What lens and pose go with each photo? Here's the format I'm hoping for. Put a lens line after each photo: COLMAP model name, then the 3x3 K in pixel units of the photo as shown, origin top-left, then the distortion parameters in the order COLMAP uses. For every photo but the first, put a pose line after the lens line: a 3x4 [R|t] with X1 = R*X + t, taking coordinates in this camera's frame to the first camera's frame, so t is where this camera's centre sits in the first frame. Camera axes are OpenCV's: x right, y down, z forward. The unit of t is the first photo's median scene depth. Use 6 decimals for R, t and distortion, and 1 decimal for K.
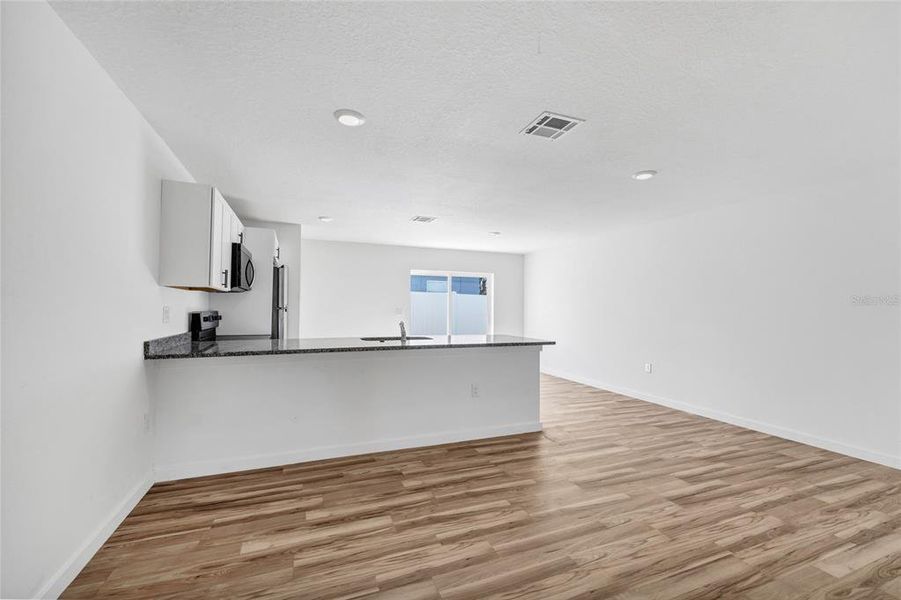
lens RADIAL K [[365.6, 0, 446.9], [0, 365.6, 301.5], [0, 0, 1]] dist [-0.004596, 0.000356]
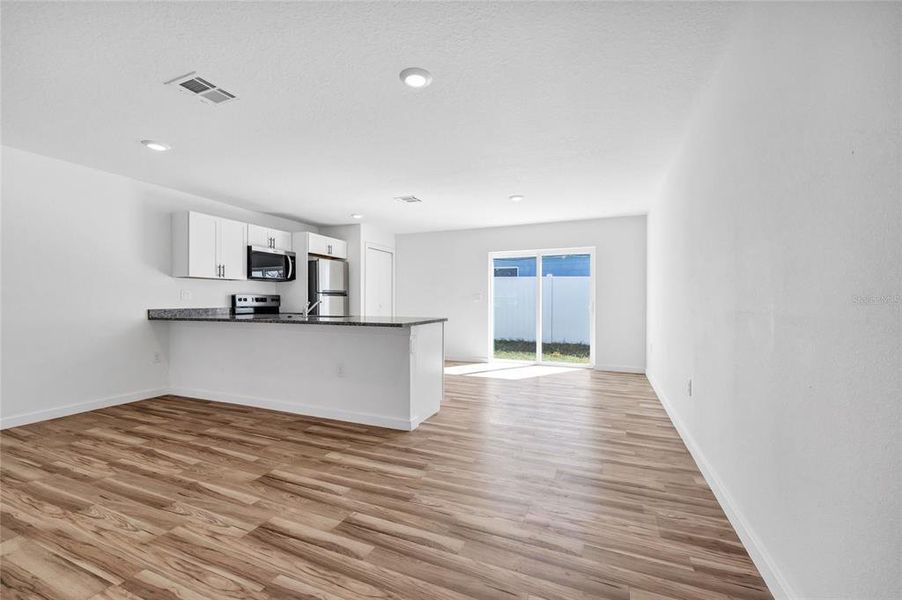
lens RADIAL K [[366.0, 0, 449.3], [0, 366.0, 302.8], [0, 0, 1]] dist [-0.004596, 0.000356]
pose [[0.729685, -0.002186, -0.683780, 1.237457], [0.018106, 0.999706, 0.016124, 0.068487], [0.683544, -0.024146, 0.729510, 0.635981]]
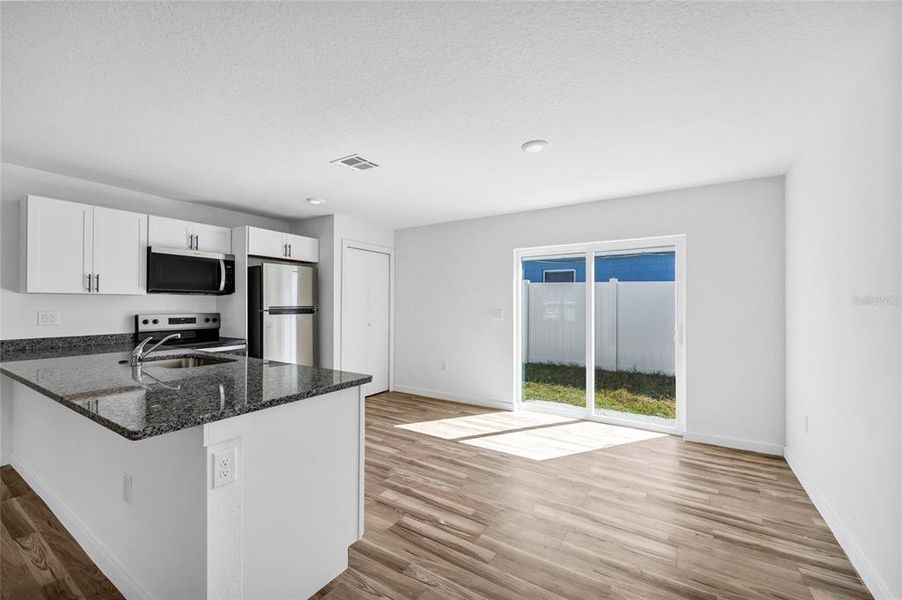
lens RADIAL K [[366.0, 0, 450.0], [0, 366.0, 304.5], [0, 0, 1]] dist [-0.004596, 0.000356]
pose [[0.602189, -0.005748, -0.798333, 0.916594], [0.018842, 0.999798, 0.007015, 0.010035], [0.798131, -0.019267, 0.602176, 1.363522]]
